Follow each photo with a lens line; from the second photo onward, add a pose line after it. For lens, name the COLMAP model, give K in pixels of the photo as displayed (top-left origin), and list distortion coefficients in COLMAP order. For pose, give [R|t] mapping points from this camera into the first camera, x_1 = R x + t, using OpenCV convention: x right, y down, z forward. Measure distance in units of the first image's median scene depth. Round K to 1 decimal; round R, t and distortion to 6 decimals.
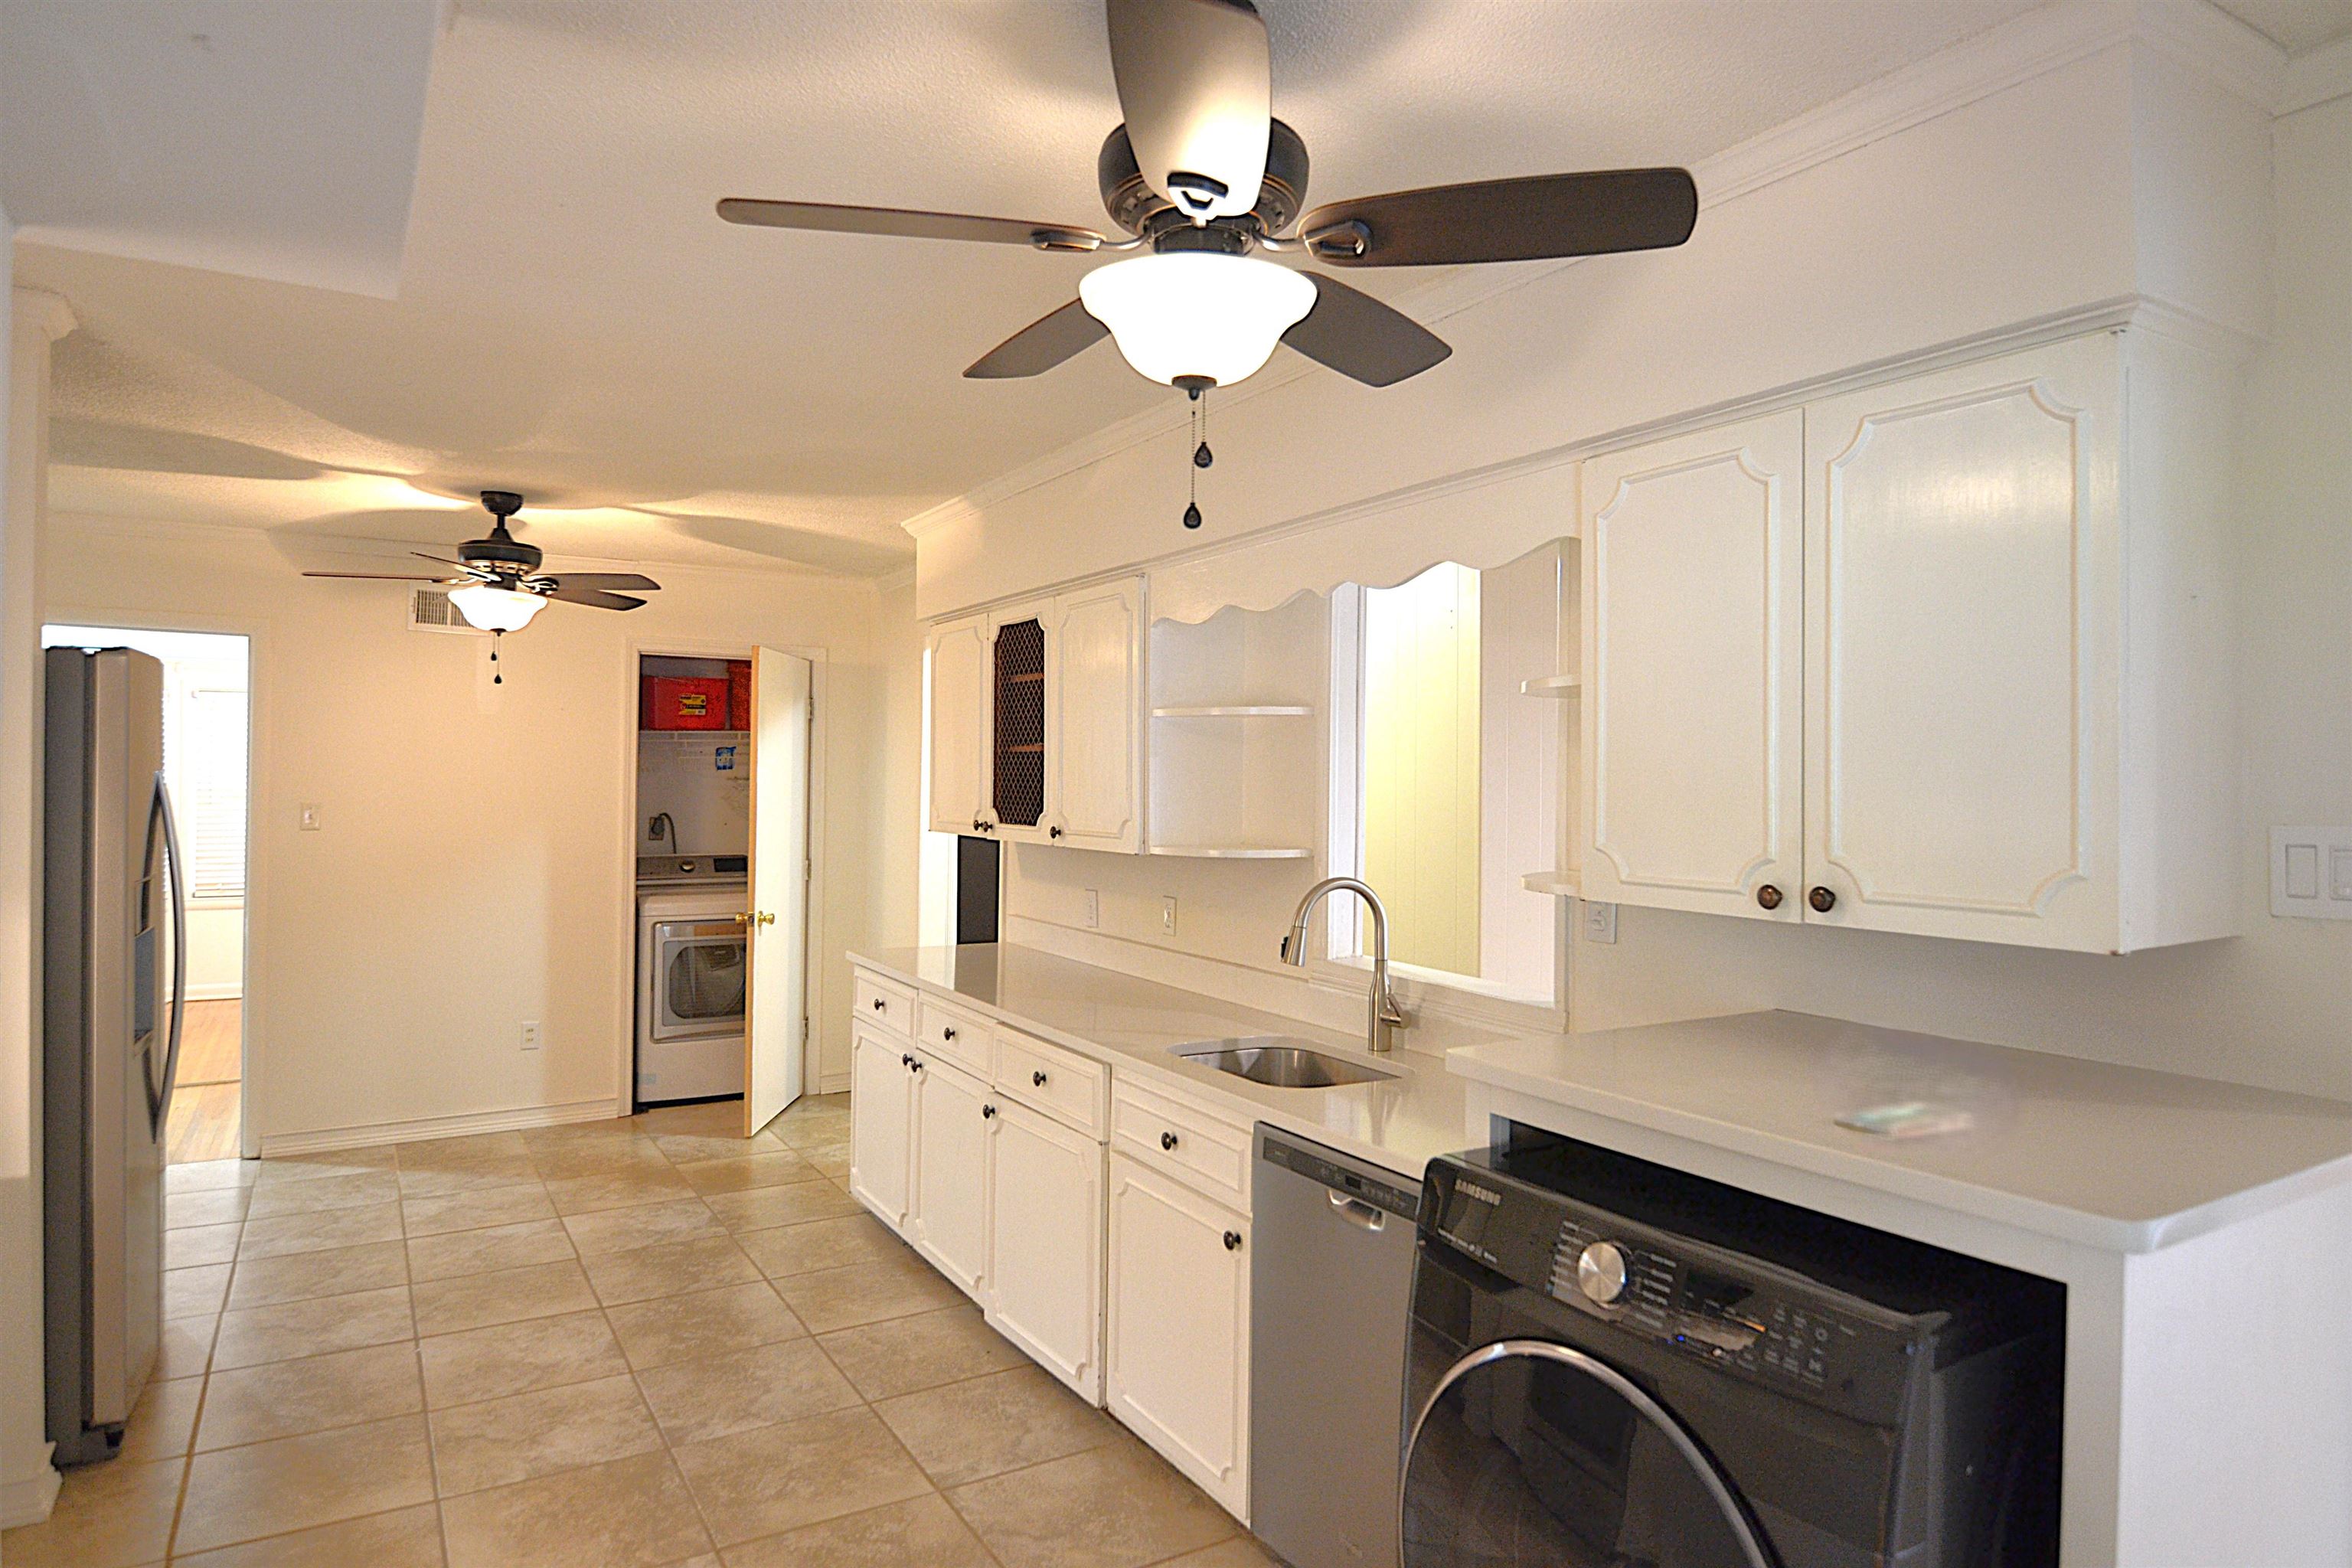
lens RADIAL K [[1374.6, 0, 1176.0], [0, 1374.6, 784.0], [0, 0, 1]] dist [0.005244, -0.024365]
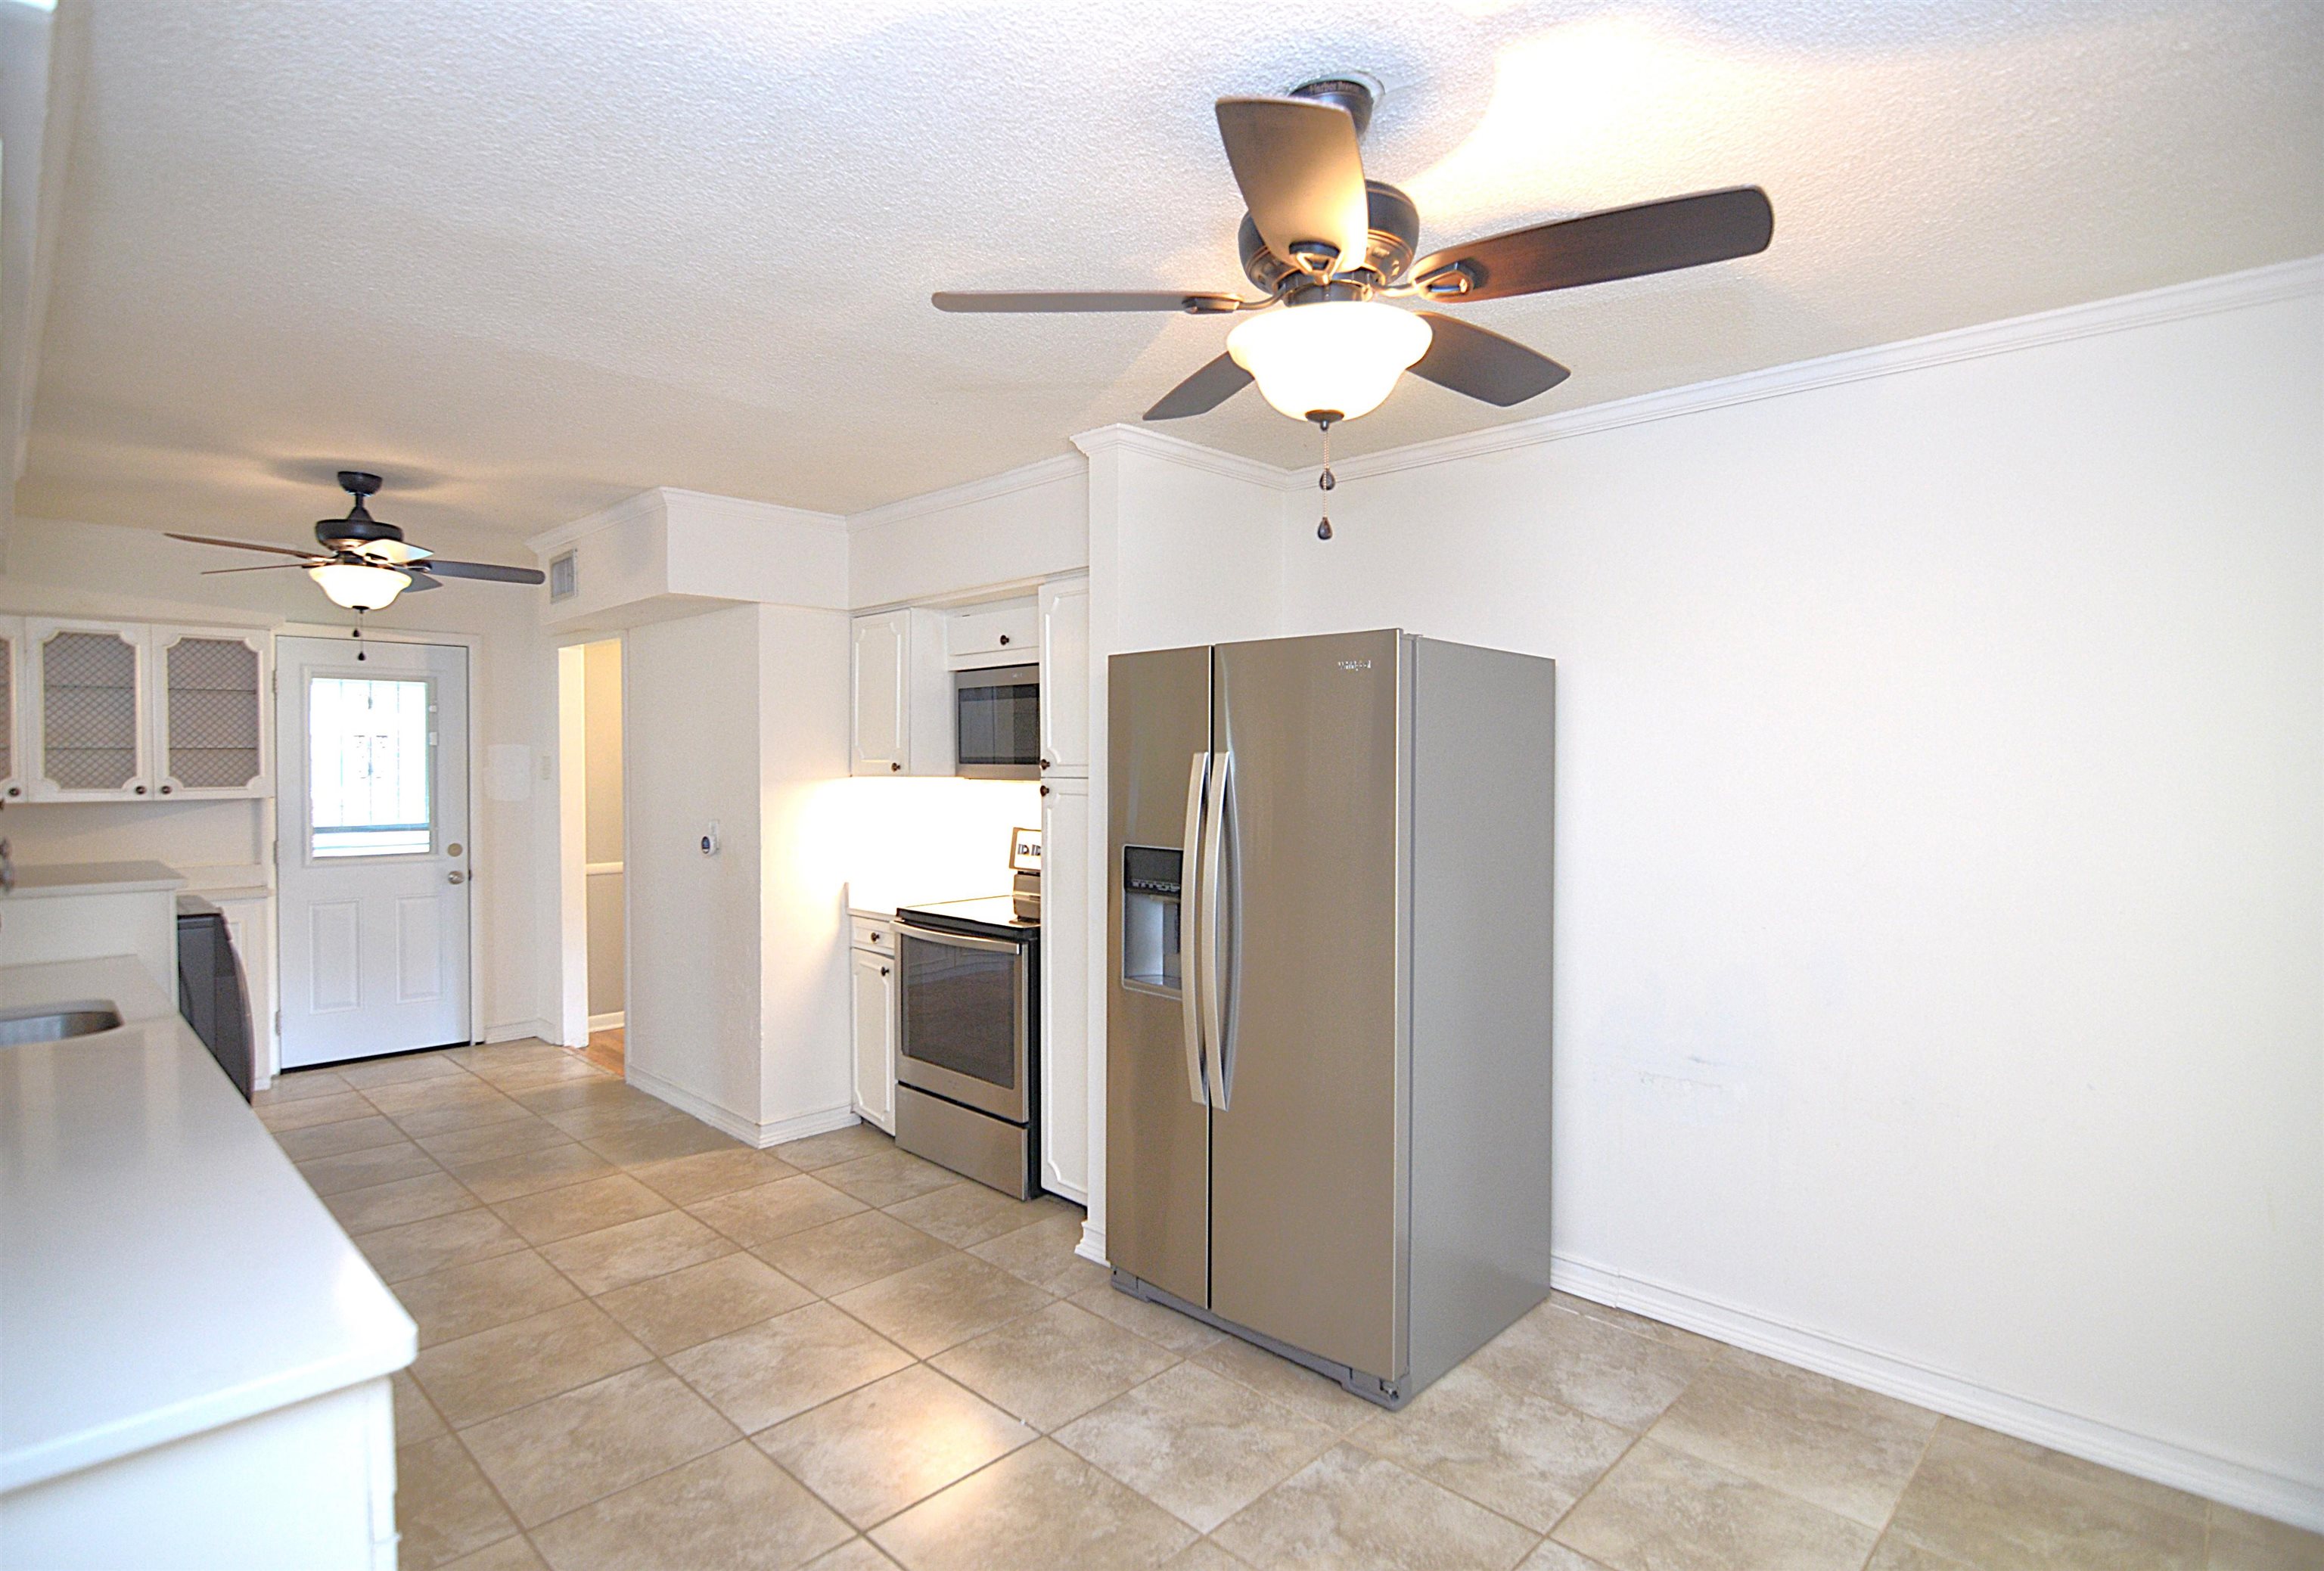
lens RADIAL K [[1151.0, 0, 1146.2], [0, 1151.0, 771.1], [0, 0, 1]] dist [-0.031807, -0.000383]
pose [[-0.967942, -0.008232, -0.251037, -0.615059], [-0.011044, 0.999891, 0.009794, -0.002628], [0.250929, 0.012253, -0.967928, 2.351631]]
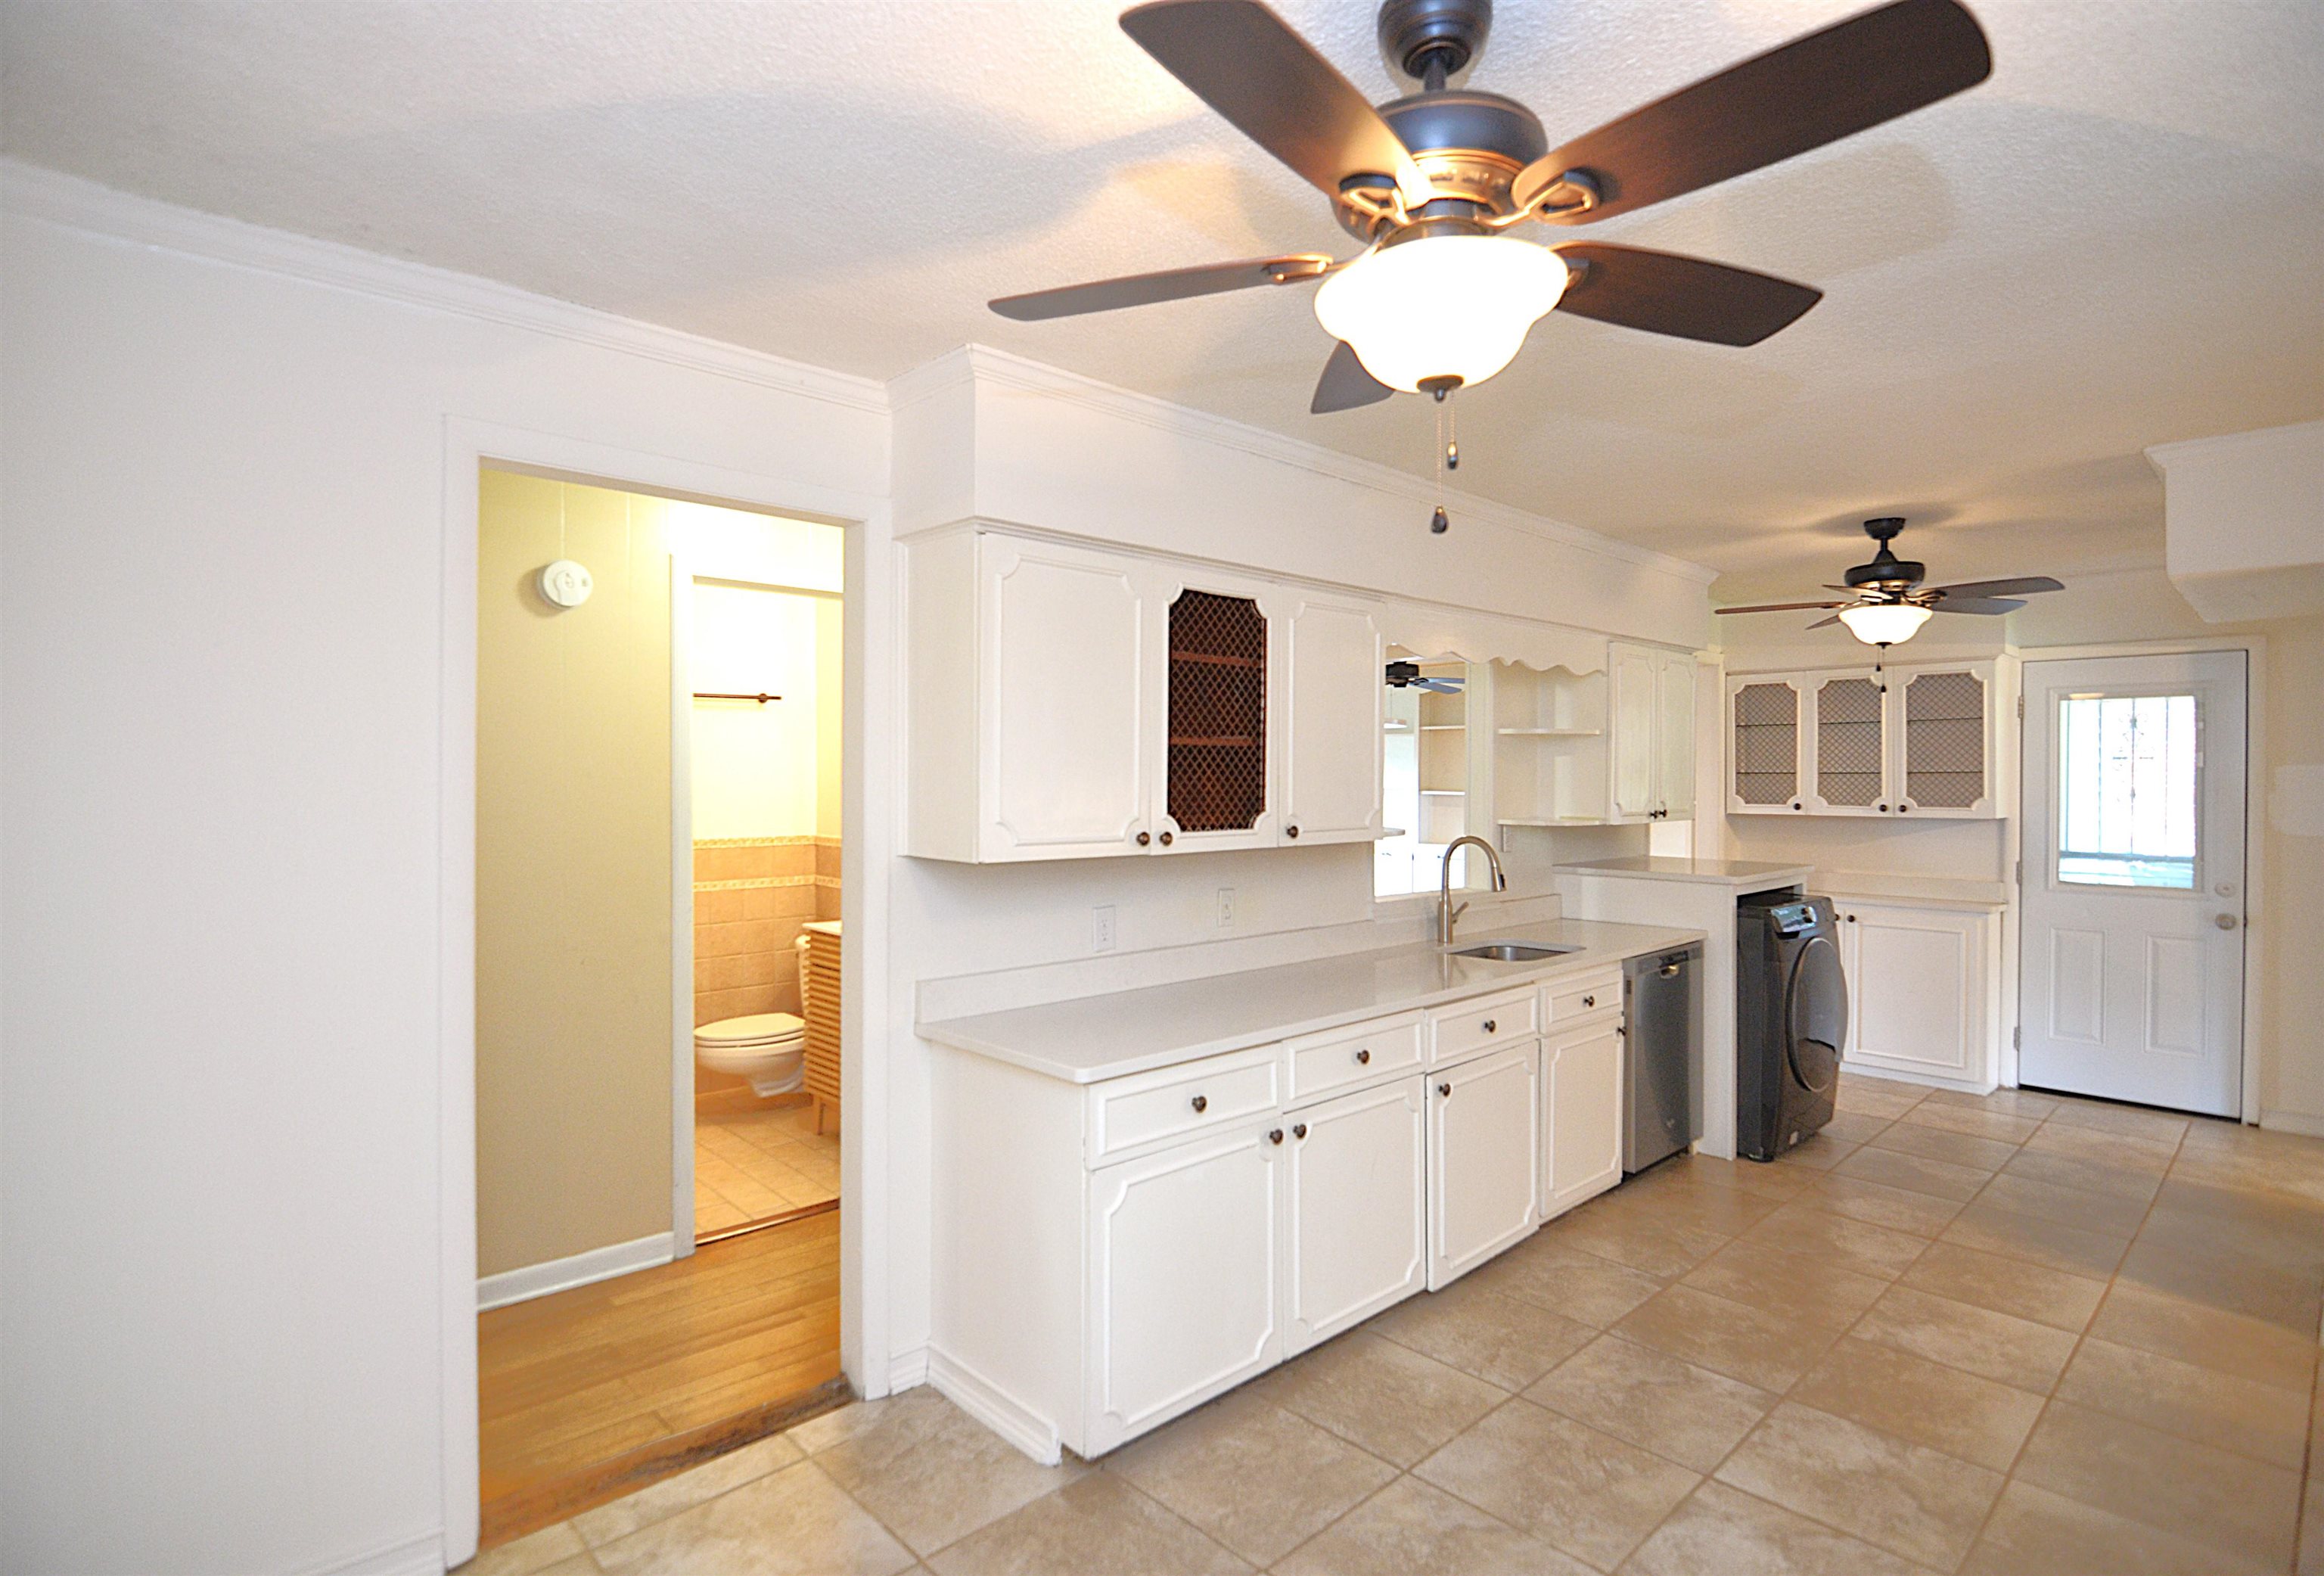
lens RADIAL K [[1151.2, 0, 1146.2], [0, 1151.2, 773.6], [0, 0, 1]] dist [-0.031807, -0.000383]
pose [[-0.198978, -0.010228, 0.979951, -1.357916], [-0.001787, 0.999948, 0.010074, -0.021728], [-0.980002, 0.000253, -0.198986, 1.992231]]
